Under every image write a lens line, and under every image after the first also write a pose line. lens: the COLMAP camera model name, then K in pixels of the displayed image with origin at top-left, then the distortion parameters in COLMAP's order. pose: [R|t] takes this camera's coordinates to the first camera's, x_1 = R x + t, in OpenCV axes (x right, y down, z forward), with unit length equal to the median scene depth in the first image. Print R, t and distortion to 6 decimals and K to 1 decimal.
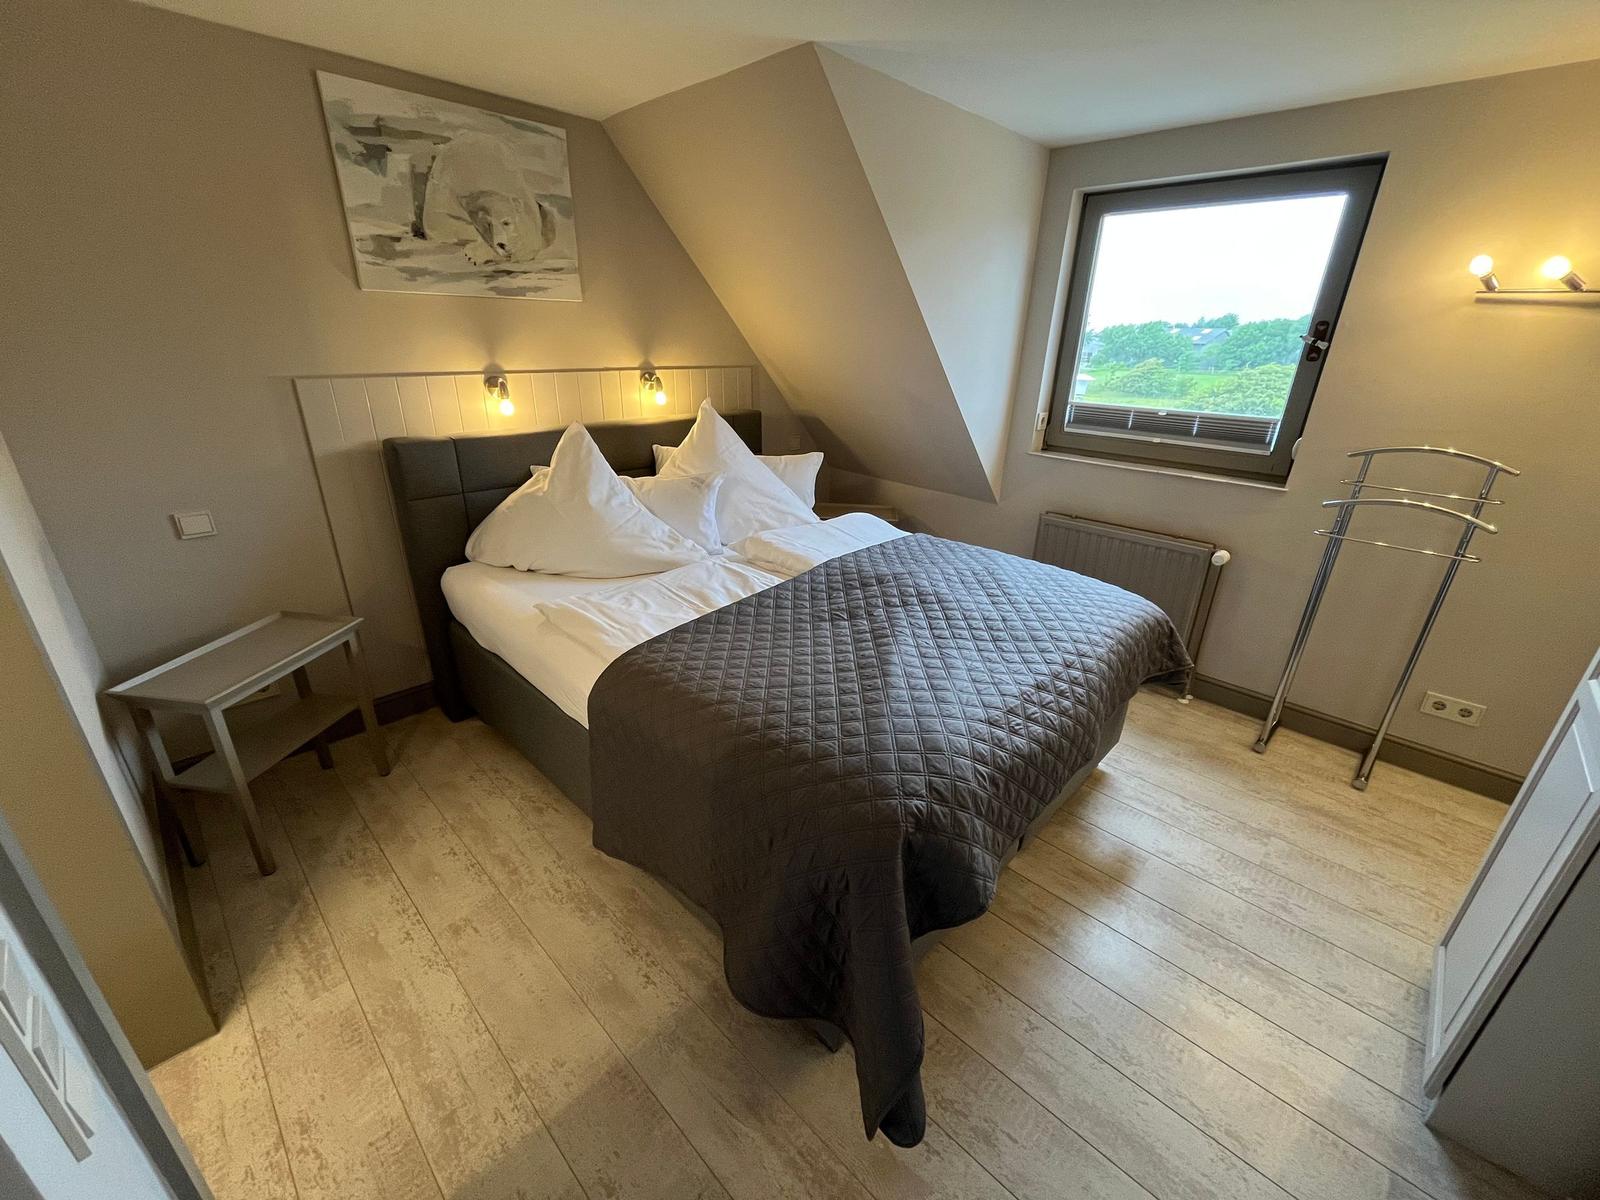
lens RADIAL K [[655.9, 0, 800.5], [0, 655.9, 603.1], [0, 0, 1]] dist [-0.002865, -0.000735]
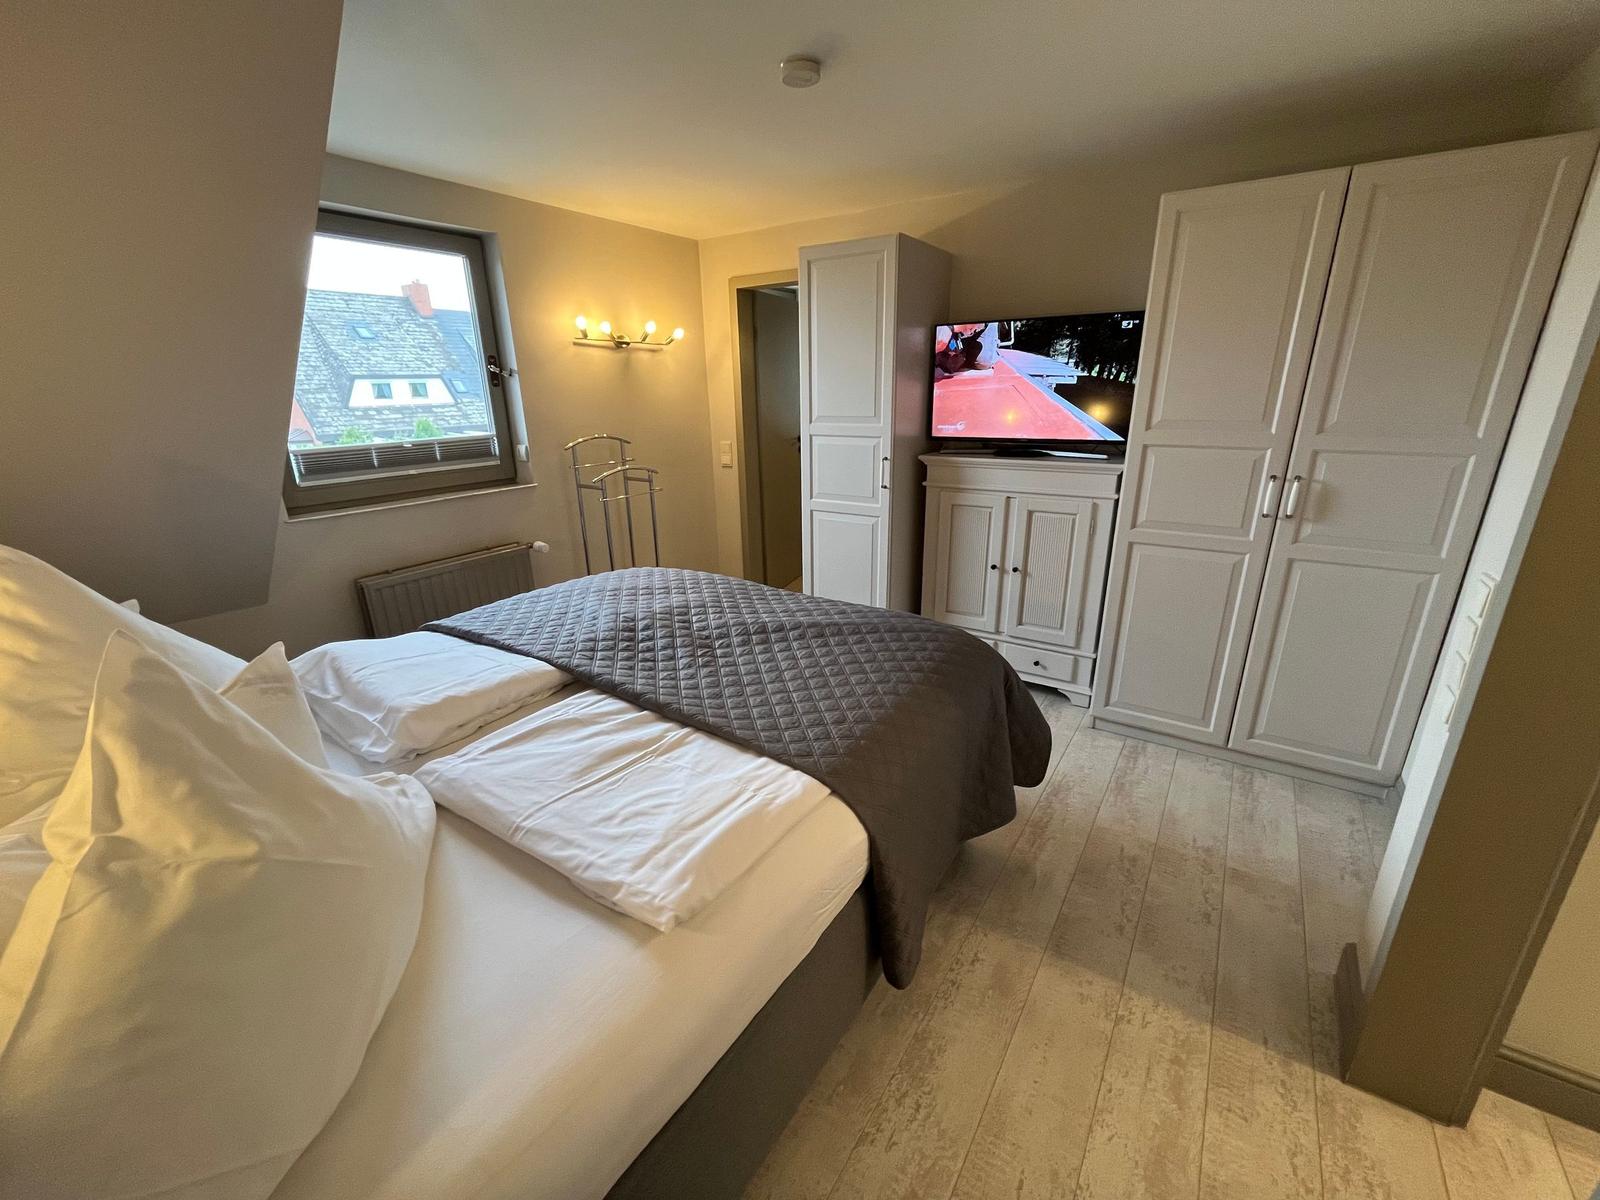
lens RADIAL K [[655.9, 0, 793.4], [0, 655.9, 599.8], [0, 0, 1]] dist [-0.002865, -0.000735]
pose [[-0.175001, -0.326778, 0.928758, -0.694724], [0.389299, 0.843477, 0.370126, -0.293674], [-0.904335, 0.426337, -0.020395, 0.749237]]
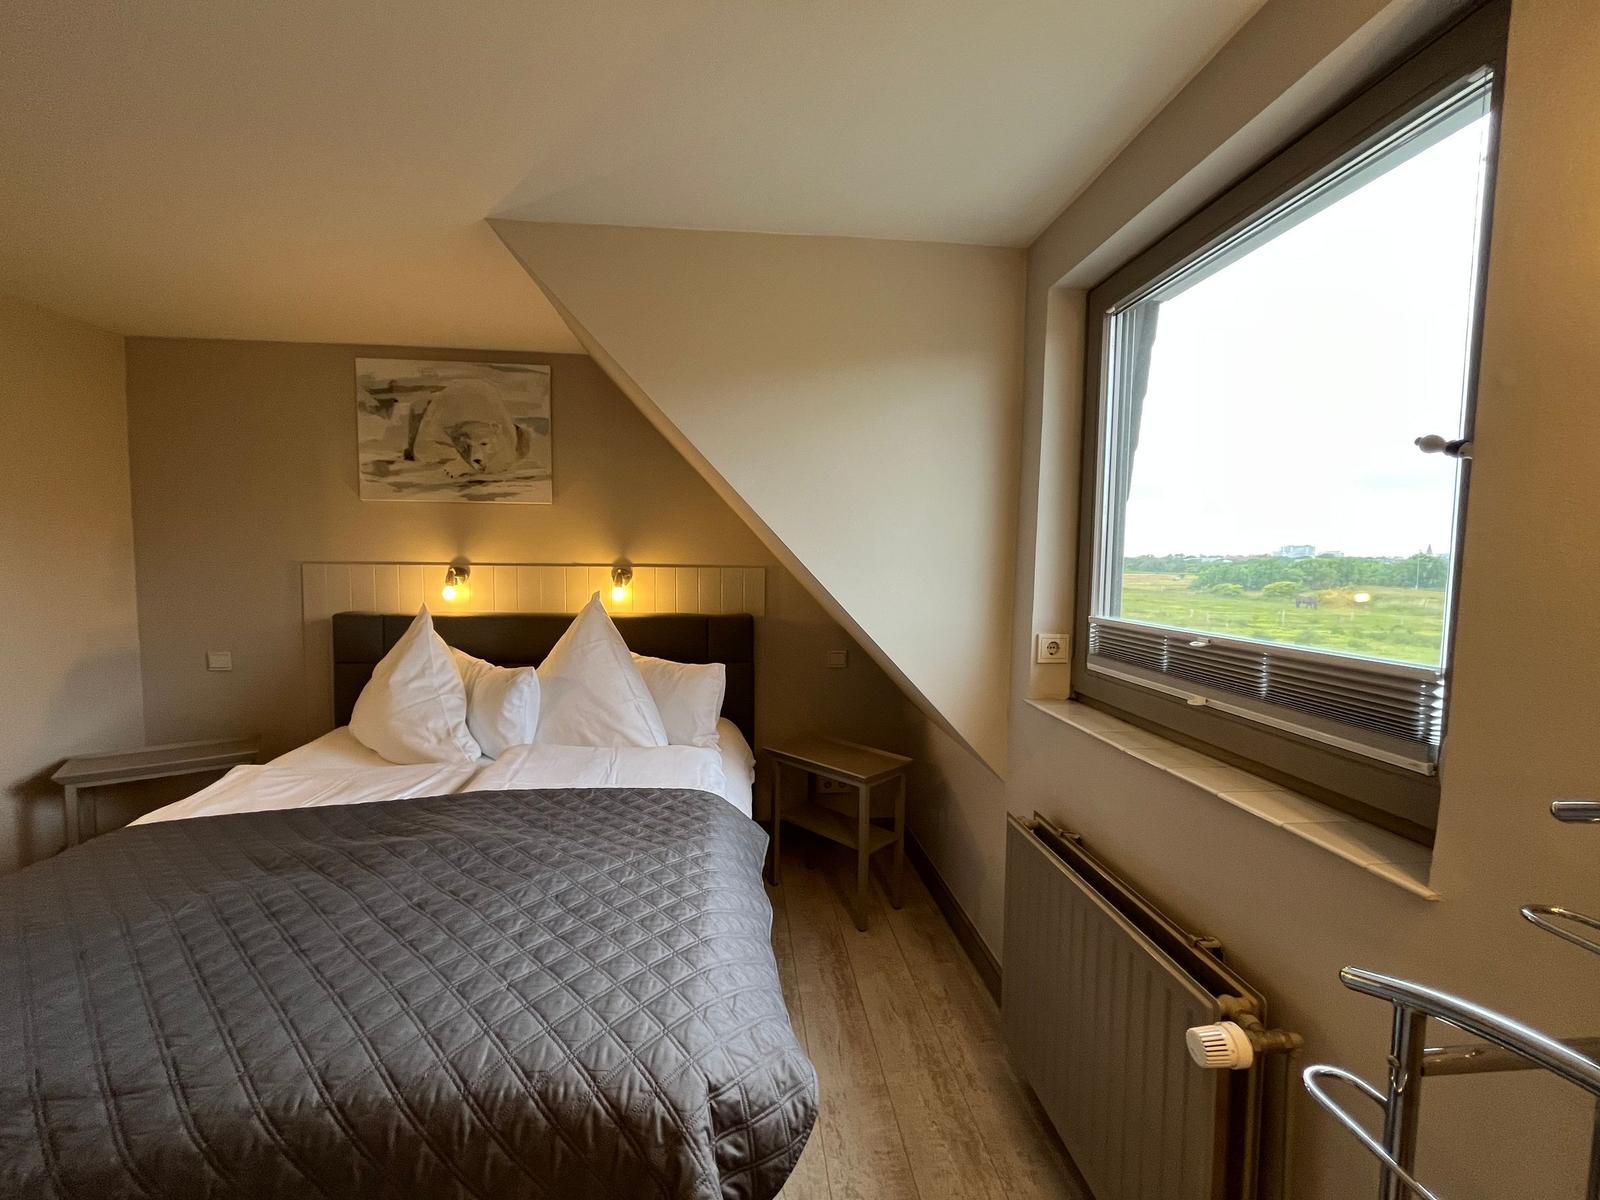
lens RADIAL K [[655.9, 0, 798.9], [0, 655.9, 604.2], [0, 0, 1]] dist [-0.002865, -0.000735]
pose [[0.765585, 0.029897, -0.642640, 0.799053], [-0.239960, 0.940102, -0.242133, -0.175039], [0.596908, 0.339581, 0.726902, 0.627492]]
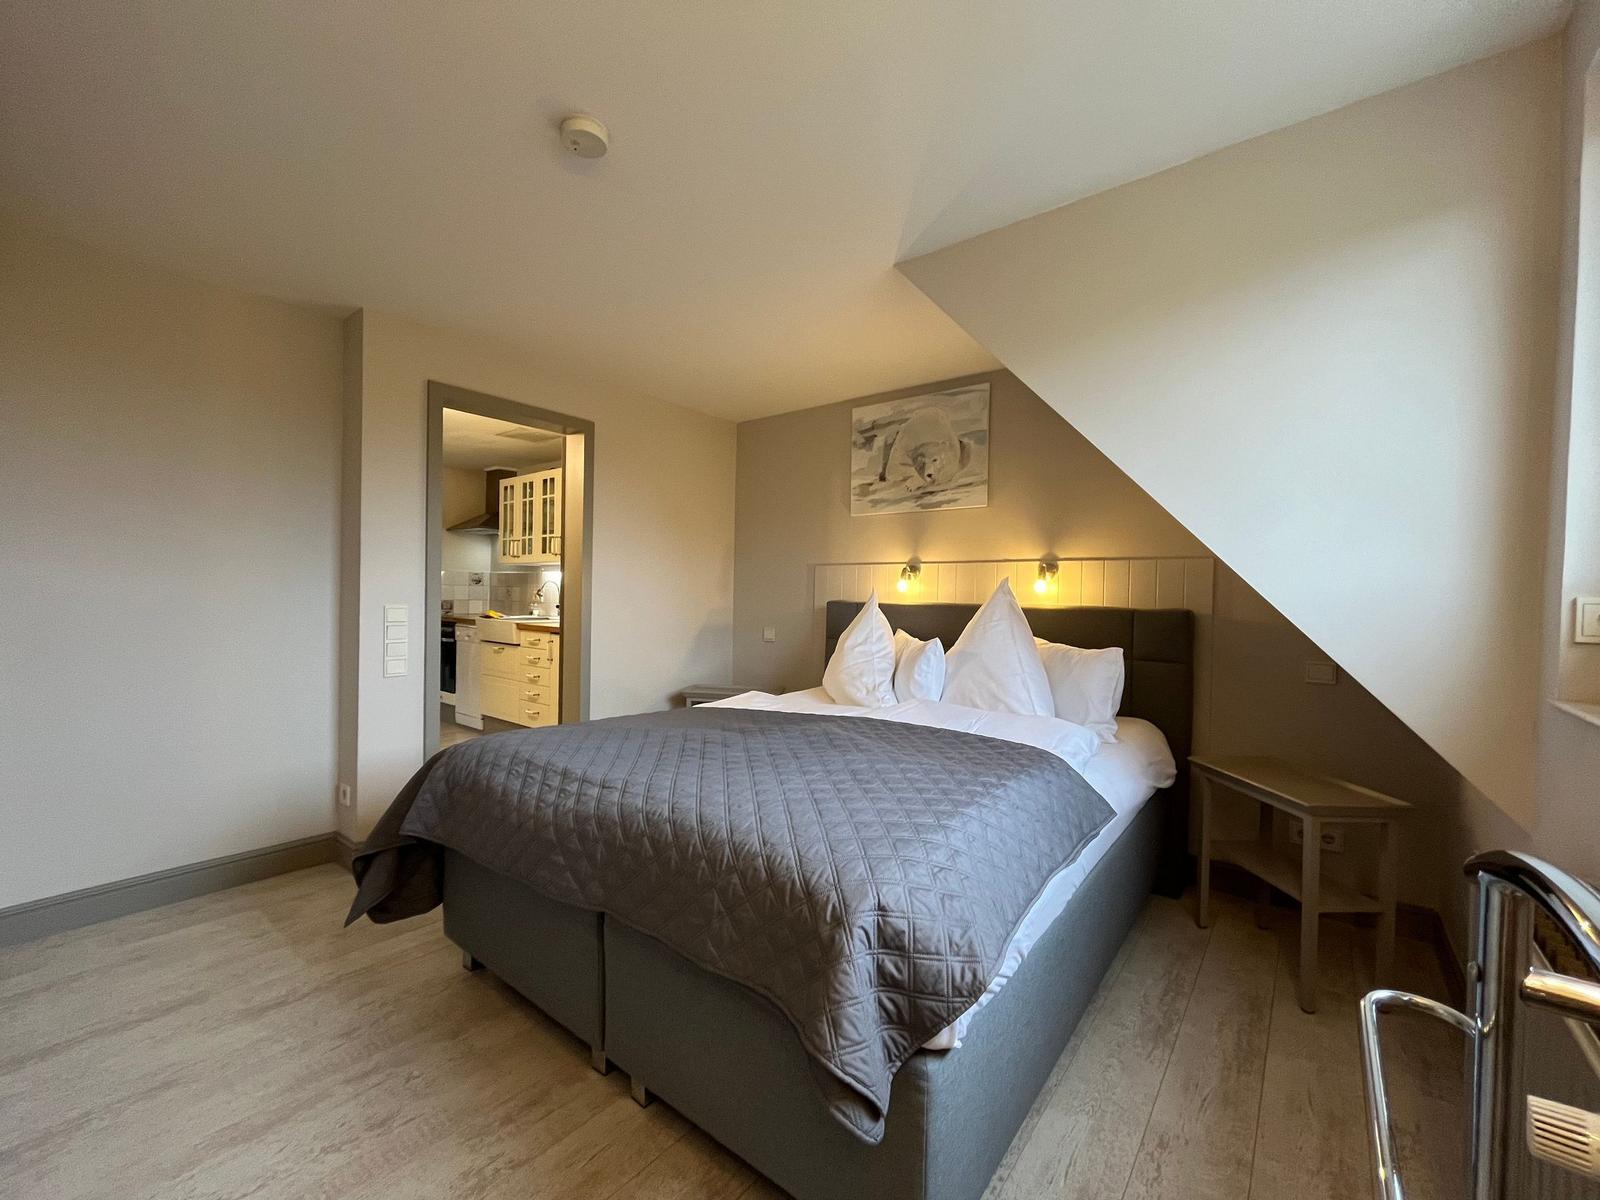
lens RADIAL K [[655.9, 0, 799.3], [0, 655.9, 603.7], [0, 0, 1]] dist [-0.002865, -0.000735]
pose [[0.097834, -0.007793, -0.995172, 0.960858], [-0.394771, 0.917628, -0.045995, -0.137087], [0.913556, 0.397365, 0.086698, 0.797544]]
